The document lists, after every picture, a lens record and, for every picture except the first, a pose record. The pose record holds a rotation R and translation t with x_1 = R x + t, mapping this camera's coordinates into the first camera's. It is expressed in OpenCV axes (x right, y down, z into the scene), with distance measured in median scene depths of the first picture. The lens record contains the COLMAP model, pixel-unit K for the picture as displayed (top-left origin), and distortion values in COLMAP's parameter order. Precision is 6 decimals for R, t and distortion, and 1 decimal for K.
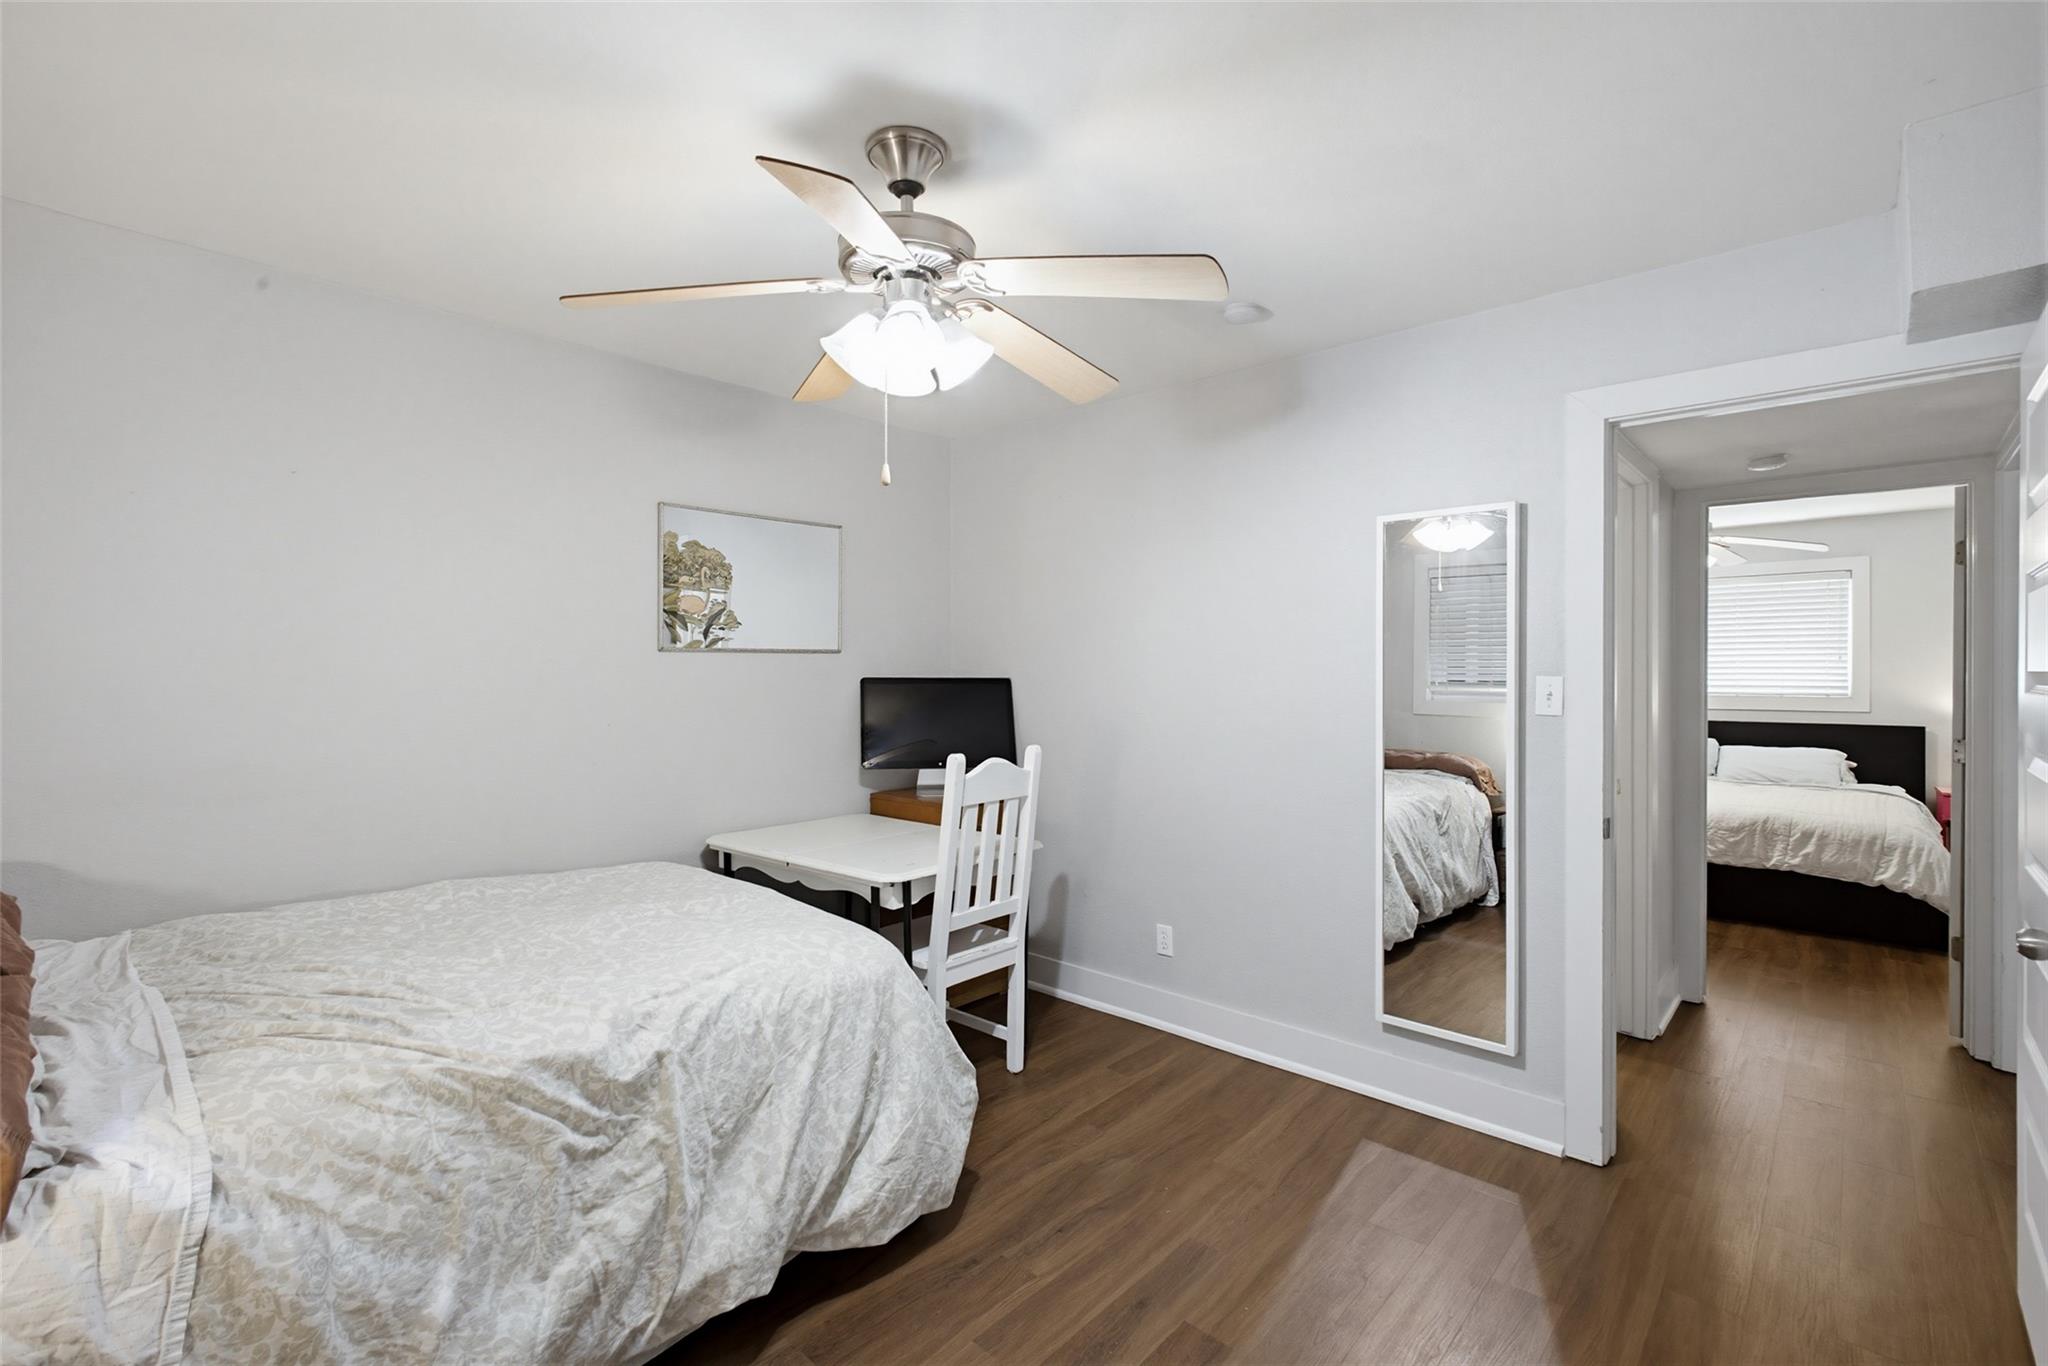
lens RADIAL K [[909.7, 0, 1026.9], [0, 909.7, 672.4], [0, 0, 1]] dist [0.000495, 0.000168]
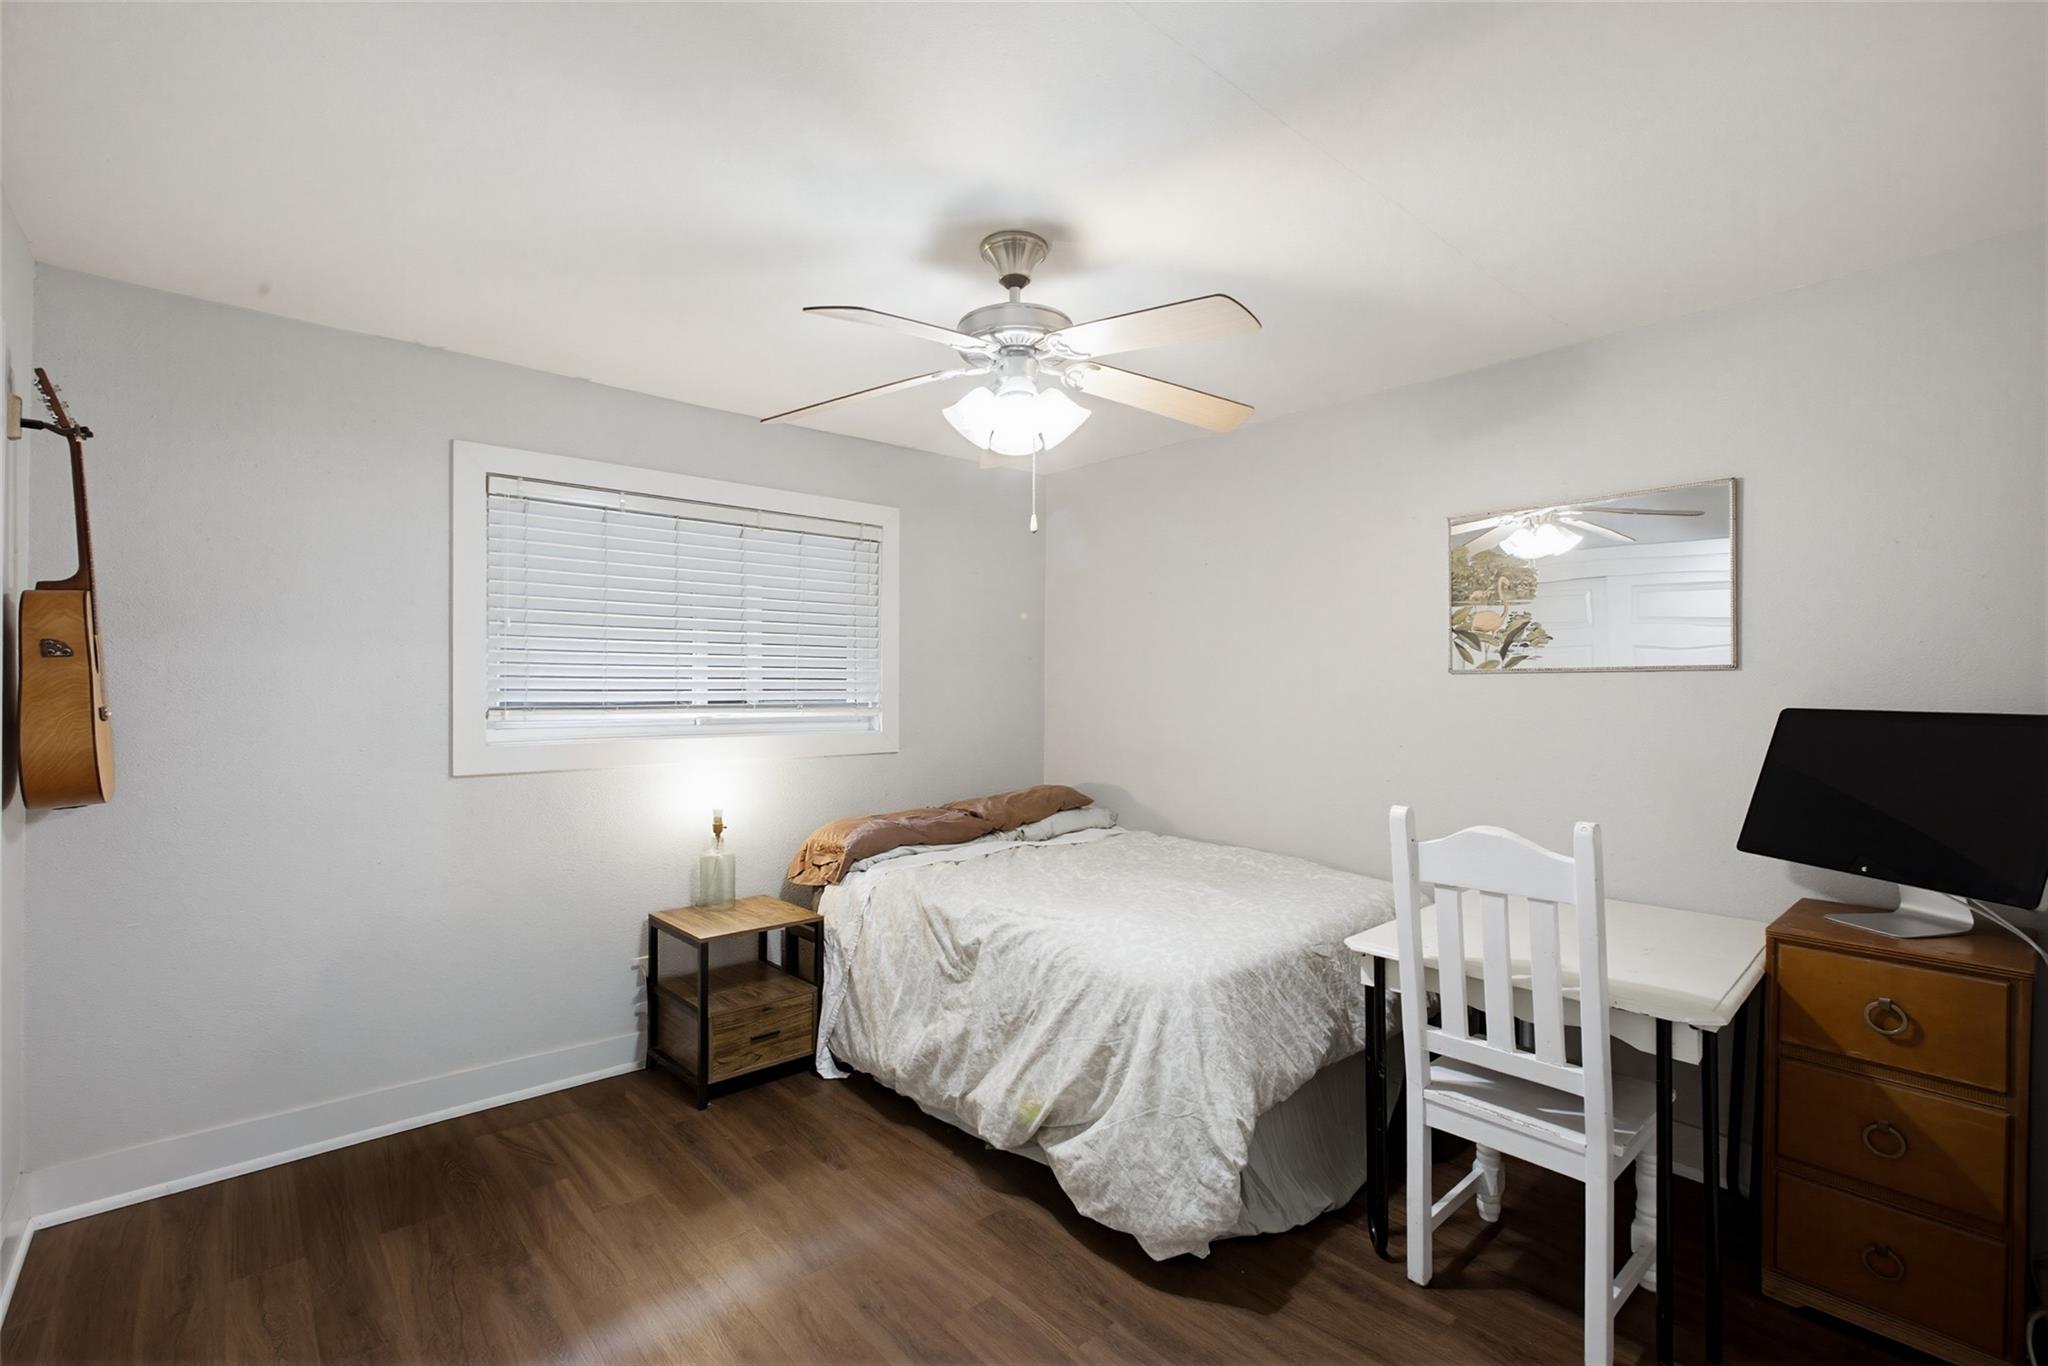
lens RADIAL K [[910.1, 0, 1024.0], [0, 910.1, 683.0], [0, 0, 1]] dist [0.002040, 0.000207]
pose [[-0.102693, -0.006049, -0.994695, 0.937591], [-0.008852, 0.999947, -0.005167, -0.006833], [0.994674, 0.008275, -0.102741, 1.028463]]
